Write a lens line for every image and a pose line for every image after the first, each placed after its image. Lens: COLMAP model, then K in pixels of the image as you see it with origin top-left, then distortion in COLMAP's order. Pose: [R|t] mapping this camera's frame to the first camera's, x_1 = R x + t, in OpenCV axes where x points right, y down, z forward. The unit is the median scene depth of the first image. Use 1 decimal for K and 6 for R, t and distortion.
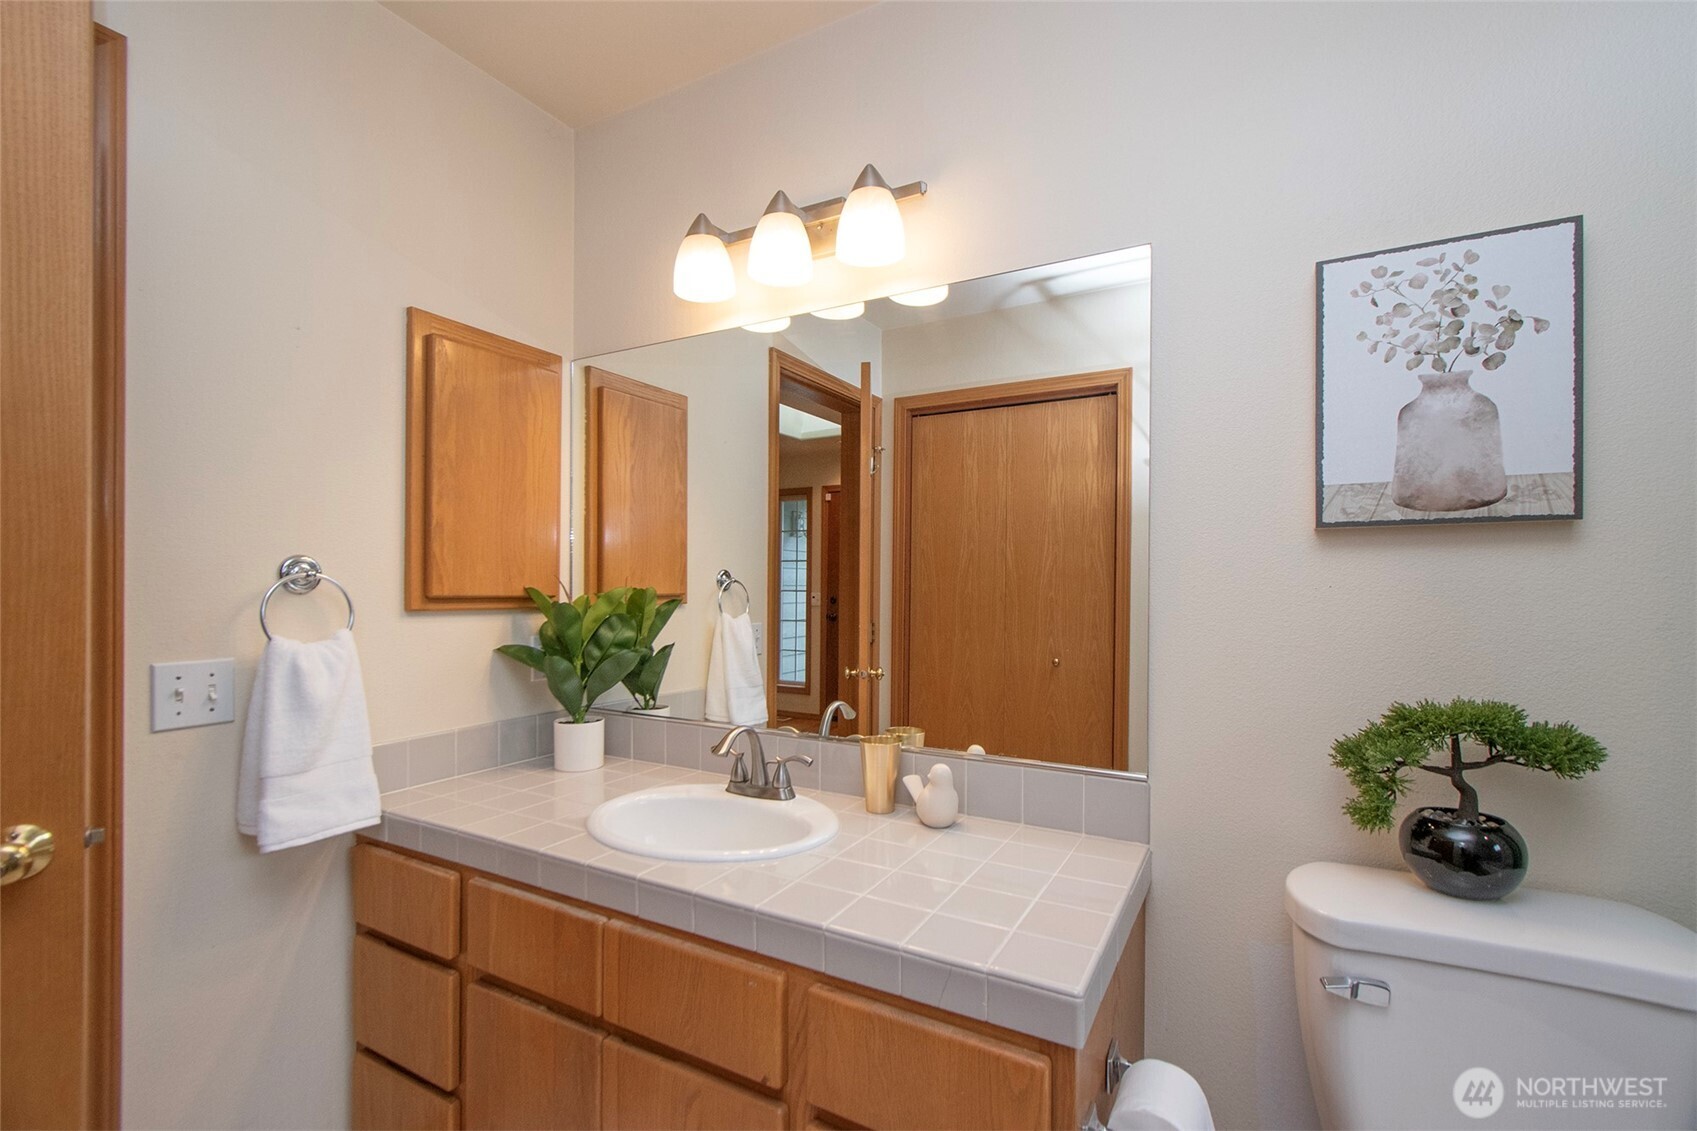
lens RADIAL K [[762.1, 0, 844.0], [0, 762.1, 582.9], [0, 0, 1]] dist [0.002232, -0.001244]
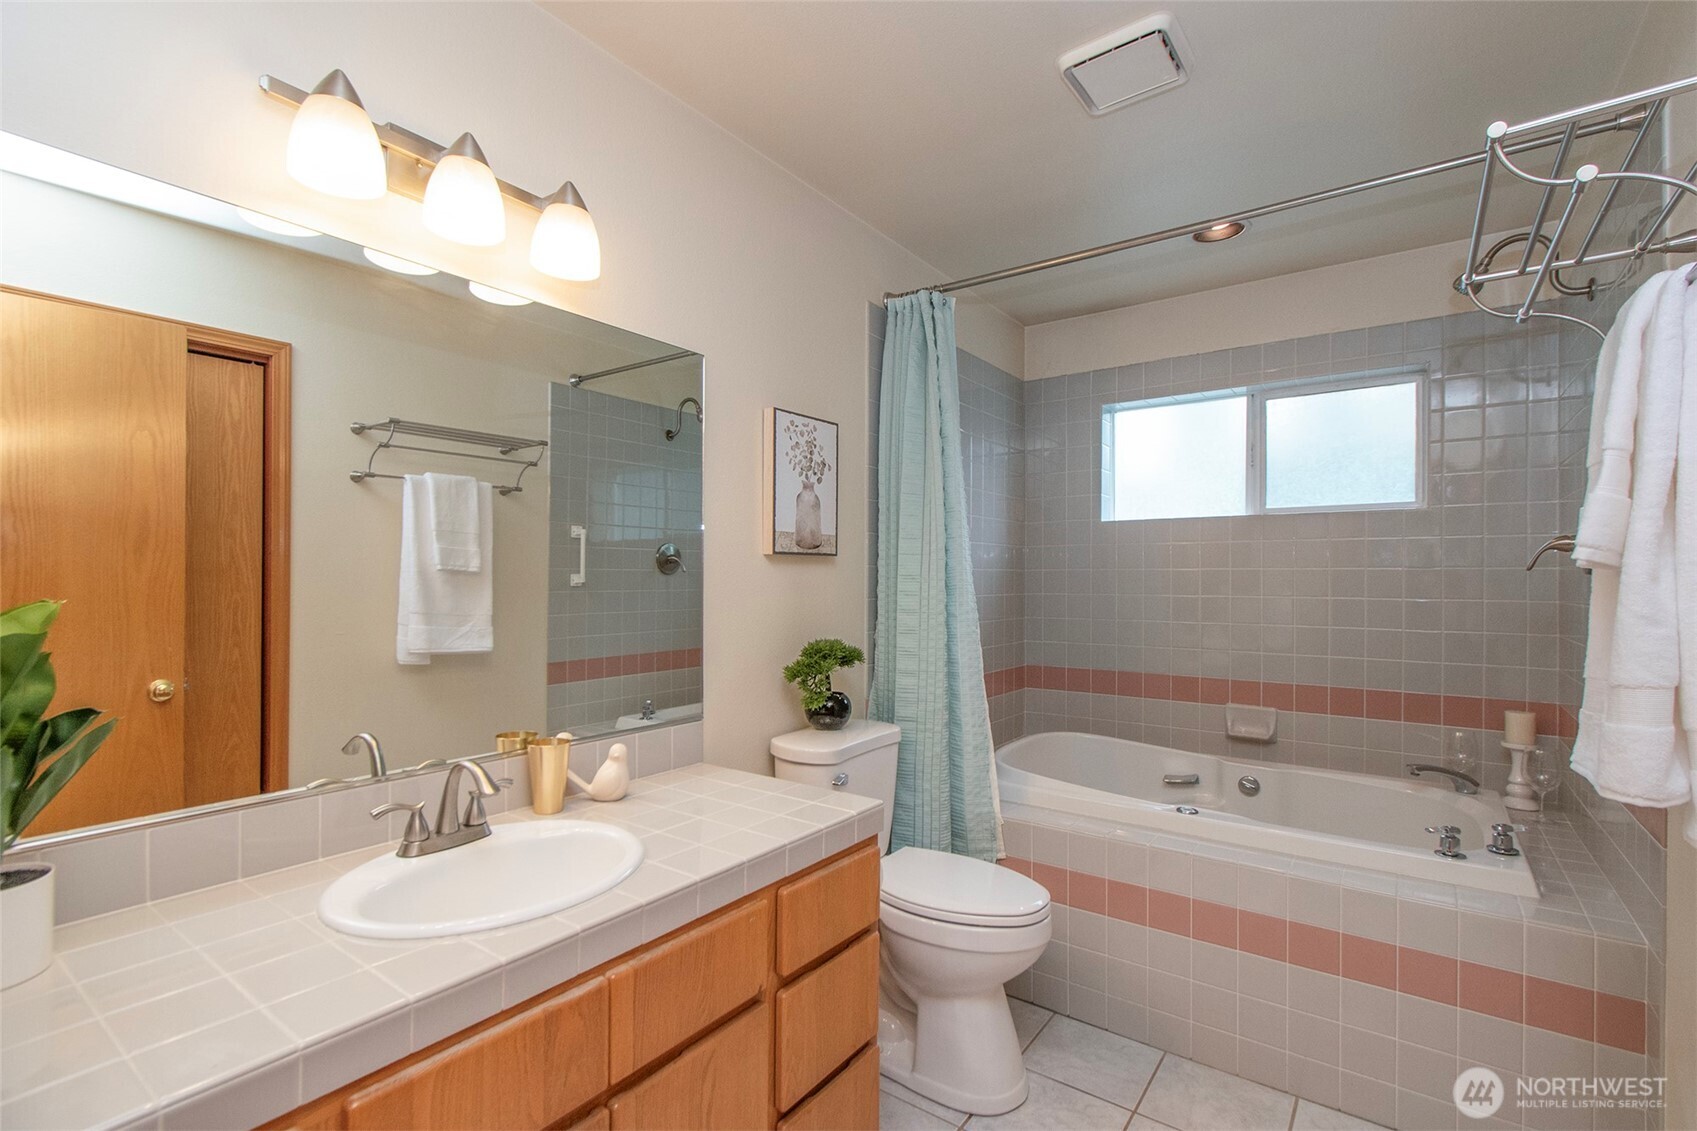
lens RADIAL K [[762.1, 0, 834.8], [0, 762.1, 573.0], [0, 0, 1]] dist [0.002232, -0.001244]
pose [[0.132430, 0.003528, 0.991186, -1.201503], [-0.003189, 0.999990, -0.003134, -0.024096], [-0.991187, -0.002746, 0.132440, 0.646743]]
